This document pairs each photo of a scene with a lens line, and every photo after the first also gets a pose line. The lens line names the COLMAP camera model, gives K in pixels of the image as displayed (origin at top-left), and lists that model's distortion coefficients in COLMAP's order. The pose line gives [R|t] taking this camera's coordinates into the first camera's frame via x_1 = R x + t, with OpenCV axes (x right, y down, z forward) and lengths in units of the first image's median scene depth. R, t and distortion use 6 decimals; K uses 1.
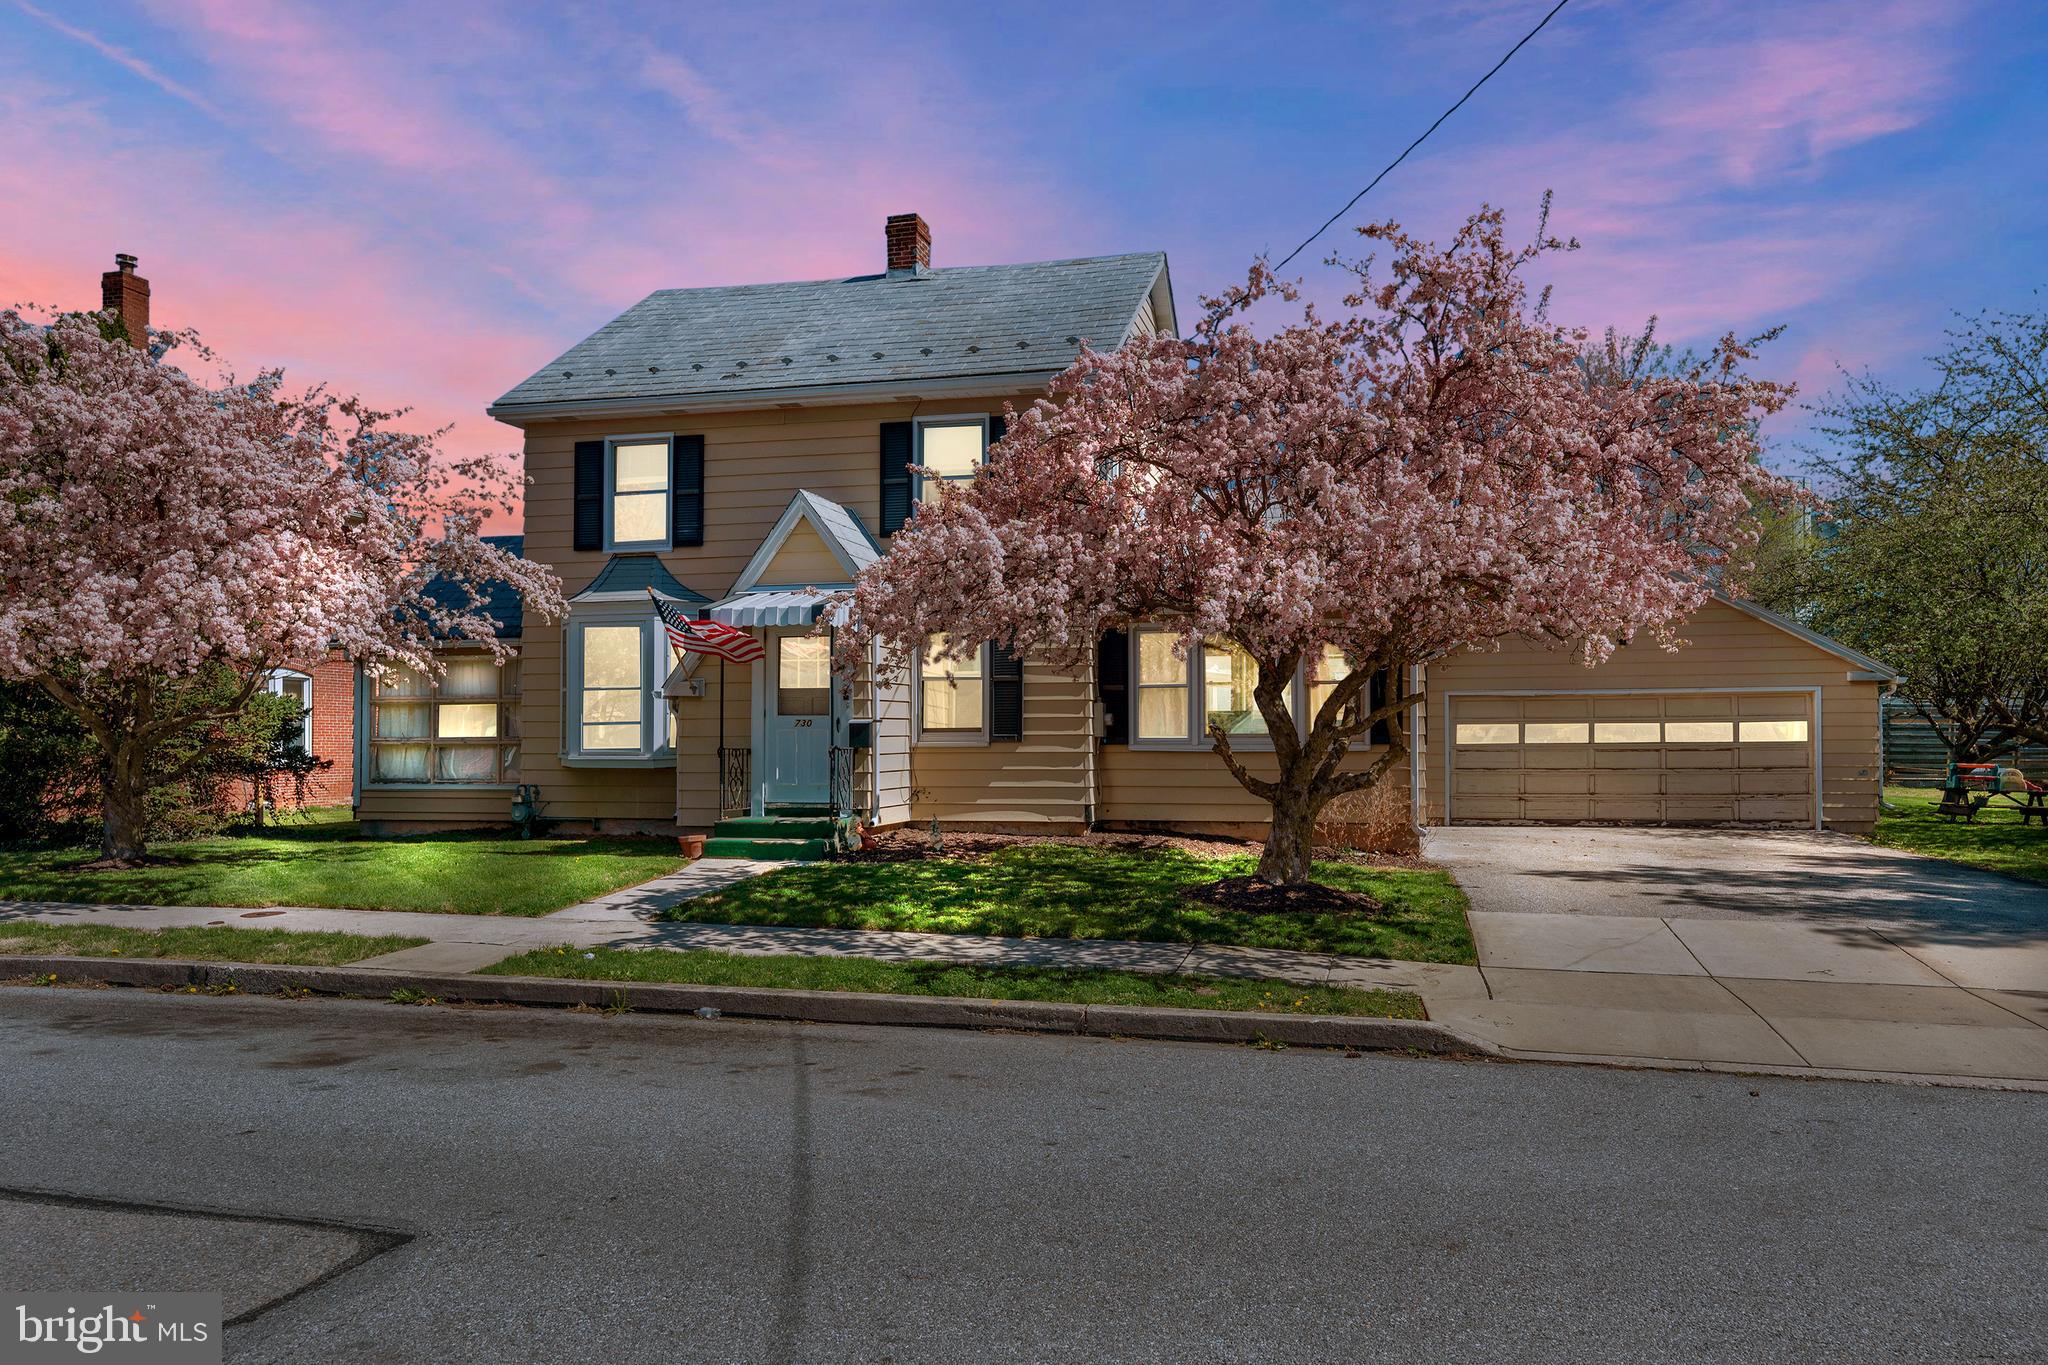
lens RADIAL K [[1450.7, 0, 1004.9], [0, 1450.7, 684.8], [0, 0, 1]] dist [-0.007215, -0.003833]
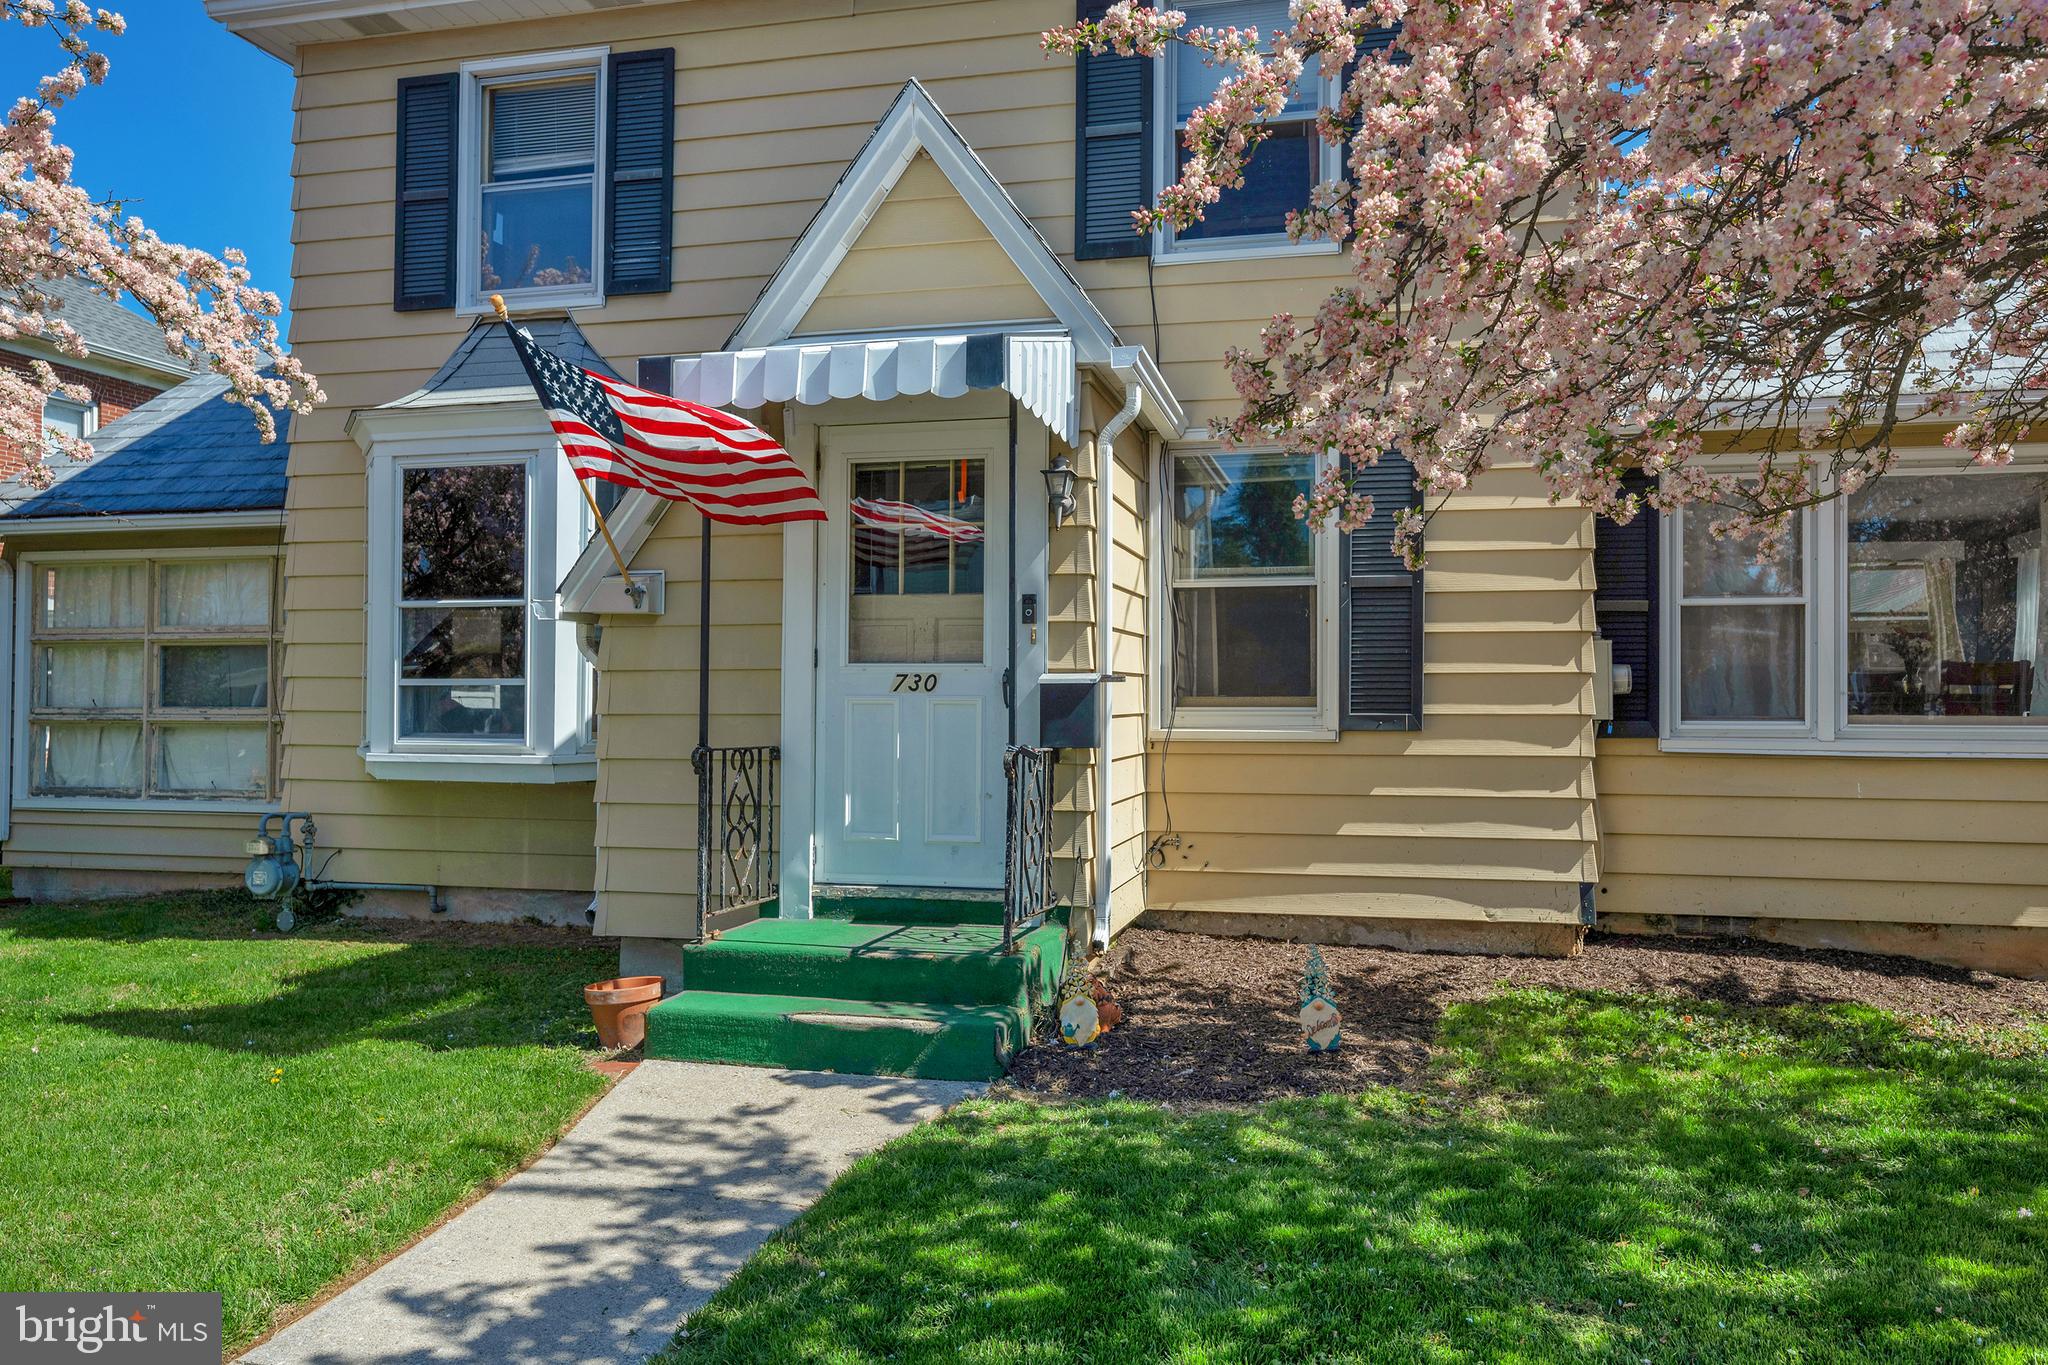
lens RADIAL K [[1450.7, 0, 1028.2], [0, 1450.7, 672.3], [0, 0, 1]] dist [-0.007215, -0.003833]
pose [[0.999879, 0.006828, 0.013953, -0.108830], [-0.007019, 0.999882, 0.013652, 0.017303], [-0.013858, -0.013748, 0.999809, 0.580785]]
